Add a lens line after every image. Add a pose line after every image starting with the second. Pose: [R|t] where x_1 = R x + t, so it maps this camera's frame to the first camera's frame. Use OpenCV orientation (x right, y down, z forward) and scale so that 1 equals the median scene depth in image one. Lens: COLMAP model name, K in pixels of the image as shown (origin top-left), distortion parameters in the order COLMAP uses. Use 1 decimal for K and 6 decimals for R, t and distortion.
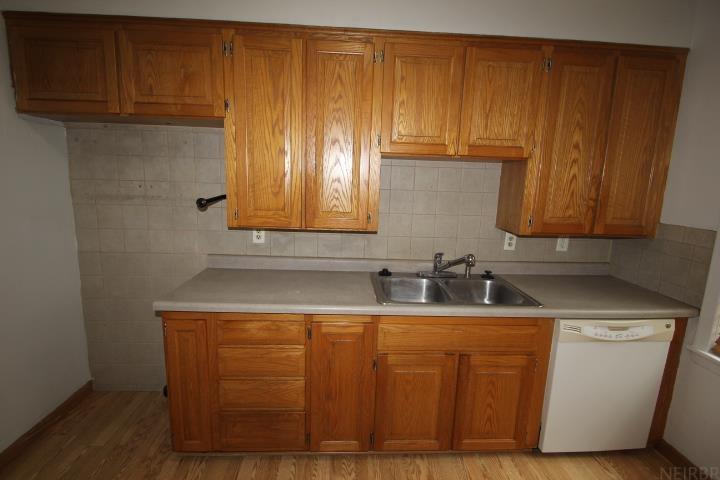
lens RADIAL K [[332.0, 0, 357.0], [0, 332.0, 235.5], [0, 0, 1]] dist [-0.008620, -0.006471]
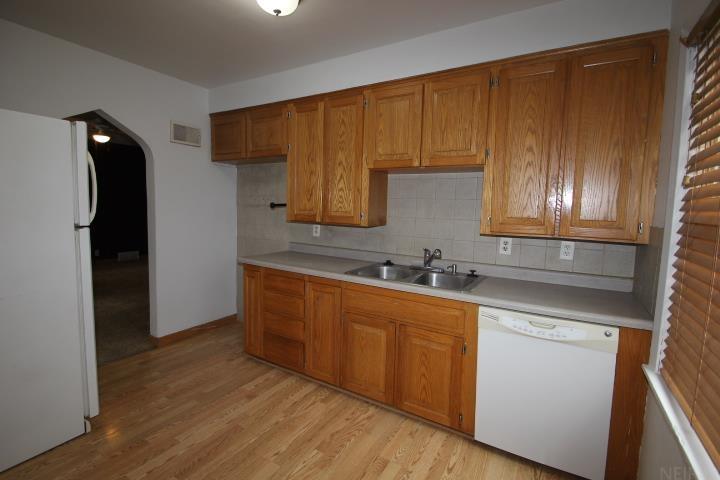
lens RADIAL K [[332.0, 0, 362.3], [0, 332.0, 237.2], [0, 0, 1]] dist [-0.008620, -0.006471]
pose [[0.833330, 0.041692, -0.551202, 0.829685], [-0.095671, 0.992982, -0.069532, 0.132720], [0.544434, 0.110677, 0.831470, -0.134907]]
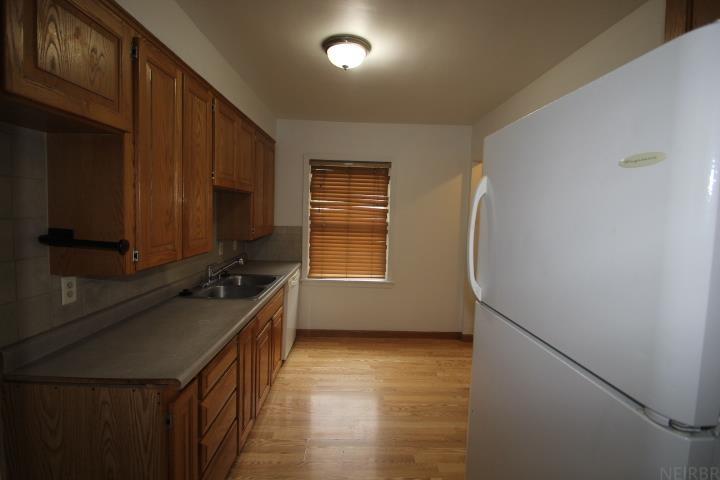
lens RADIAL K [[332.0, 0, 360.7], [0, 332.0, 237.1], [0, 0, 1]] dist [-0.008620, -0.006471]
pose [[0.014661, -0.110037, 0.993819, -1.131065], [0.145254, 0.983617, 0.106765, -0.114347], [-0.989286, 0.142791, 0.030404, 0.457489]]
